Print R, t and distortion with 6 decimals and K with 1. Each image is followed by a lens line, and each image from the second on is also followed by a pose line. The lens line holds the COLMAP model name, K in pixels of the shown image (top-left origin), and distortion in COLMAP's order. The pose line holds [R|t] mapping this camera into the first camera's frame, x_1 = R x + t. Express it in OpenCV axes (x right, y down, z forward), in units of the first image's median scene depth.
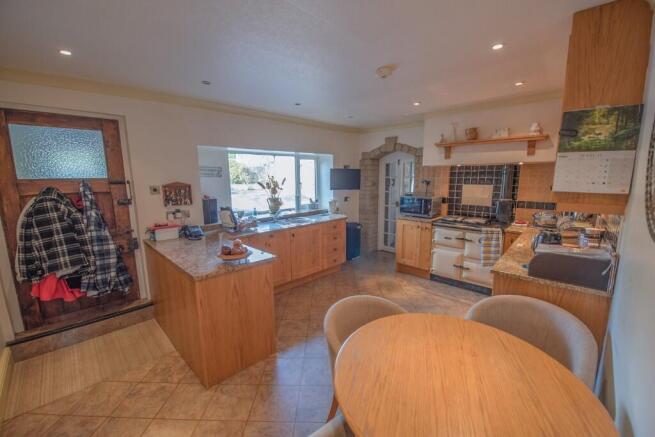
lens RADIAL K [[273.0, 0, 327.5], [0, 273.0, 218.5], [0, 0, 1]] dist [-0.000212, -0.000029]
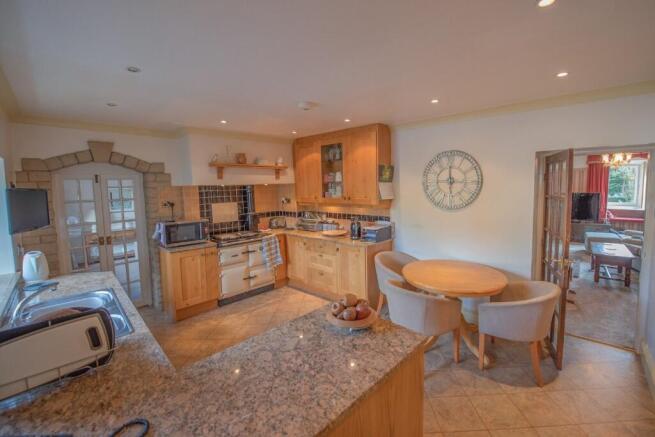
lens RADIAL K [[302.8, 0, 328.0], [0, 302.8, 207.3], [0, 0, 1]] dist [0.000081, -0.000003]
pose [[-0.038582, -0.068384, 0.996913, -0.689741], [0.175635, 0.981660, 0.074135, -0.129047], [-0.983699, 0.177953, -0.025864, 0.656144]]
